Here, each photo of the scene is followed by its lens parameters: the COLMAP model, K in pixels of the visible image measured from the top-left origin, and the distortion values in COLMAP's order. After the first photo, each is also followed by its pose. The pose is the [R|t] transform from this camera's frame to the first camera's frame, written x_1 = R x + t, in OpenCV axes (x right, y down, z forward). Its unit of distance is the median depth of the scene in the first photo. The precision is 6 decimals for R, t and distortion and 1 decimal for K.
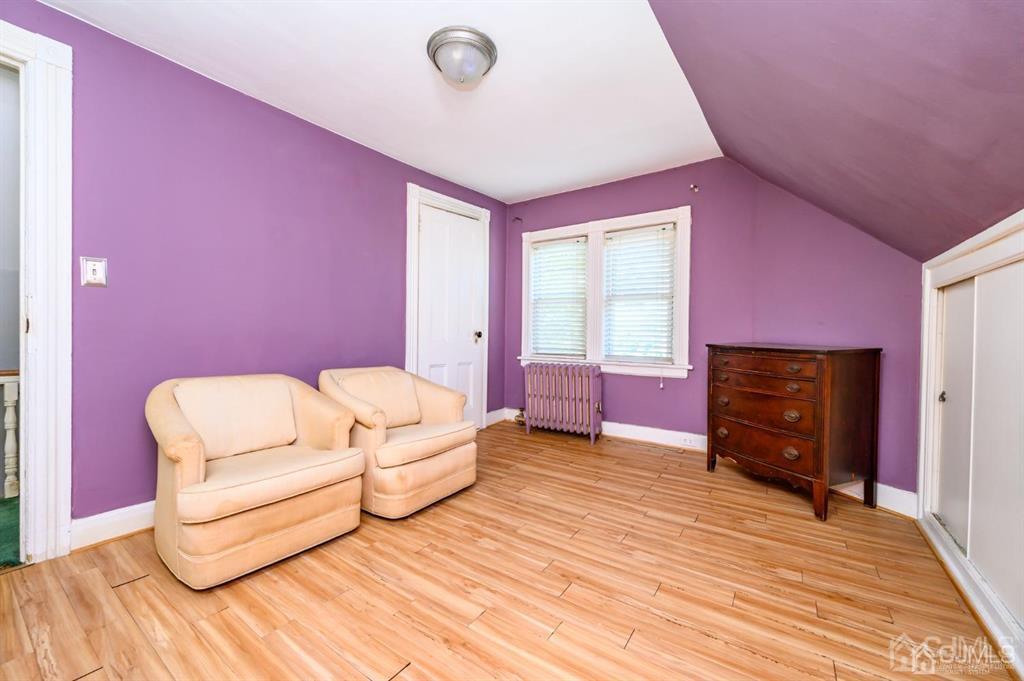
lens RADIAL K [[401.7, 0, 509.6], [0, 401.7, 334.8], [0, 0, 1]] dist [-0.001550, -0.001068]
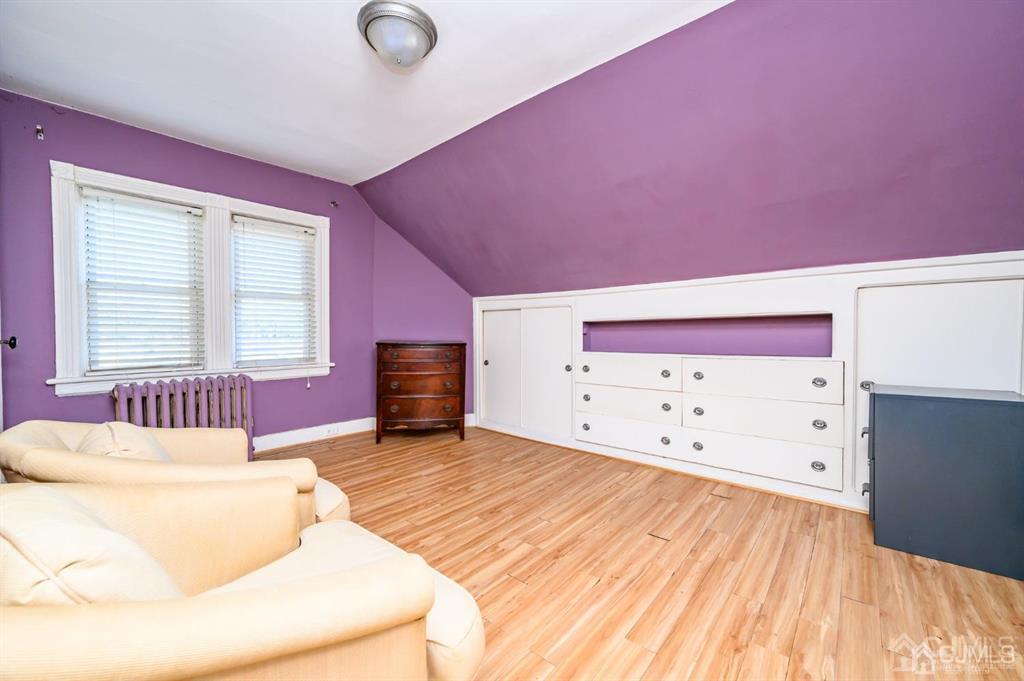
lens RADIAL K [[401.7, 0, 510.6], [0, 401.7, 339.7], [0, 0, 1]] dist [-0.001550, -0.001068]
pose [[0.108323, -0.031907, 0.993604, -0.893296], [0.007352, 0.999483, 0.031294, -0.028424], [-0.994089, 0.003915, 0.108501, 0.575411]]
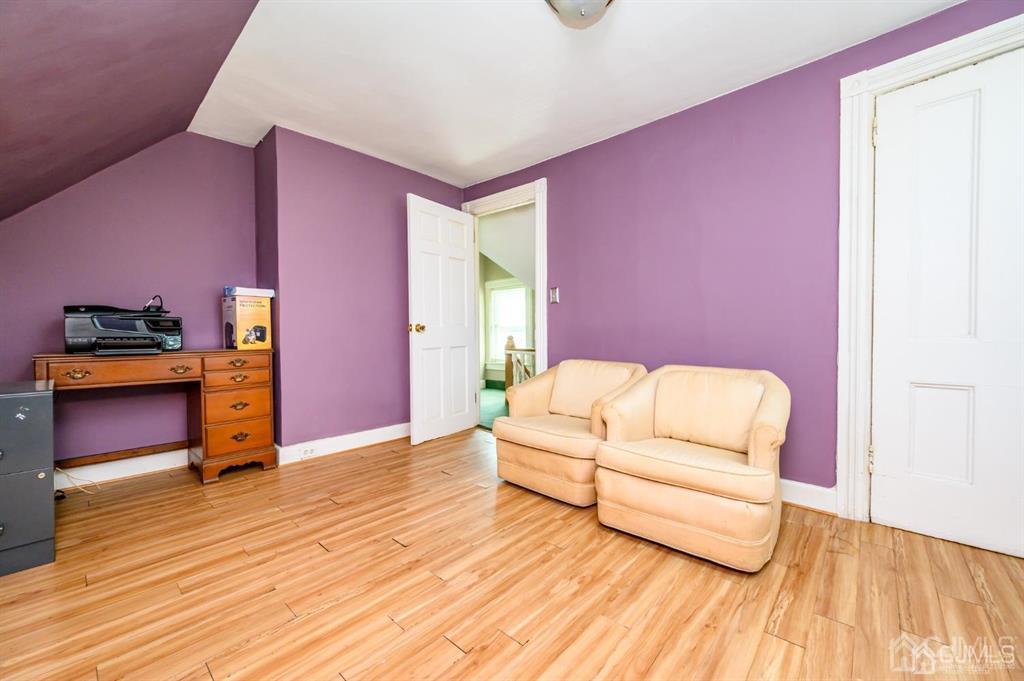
lens RADIAL K [[401.7, 0, 509.5], [0, 401.7, 341.8], [0, 0, 1]] dist [-0.001550, -0.001068]
pose [[-0.125318, 0.012179, -0.992042, 0.627922], [0.004008, 0.999923, 0.011769, 0.020512], [0.992109, -0.002501, -0.125357, 0.839553]]
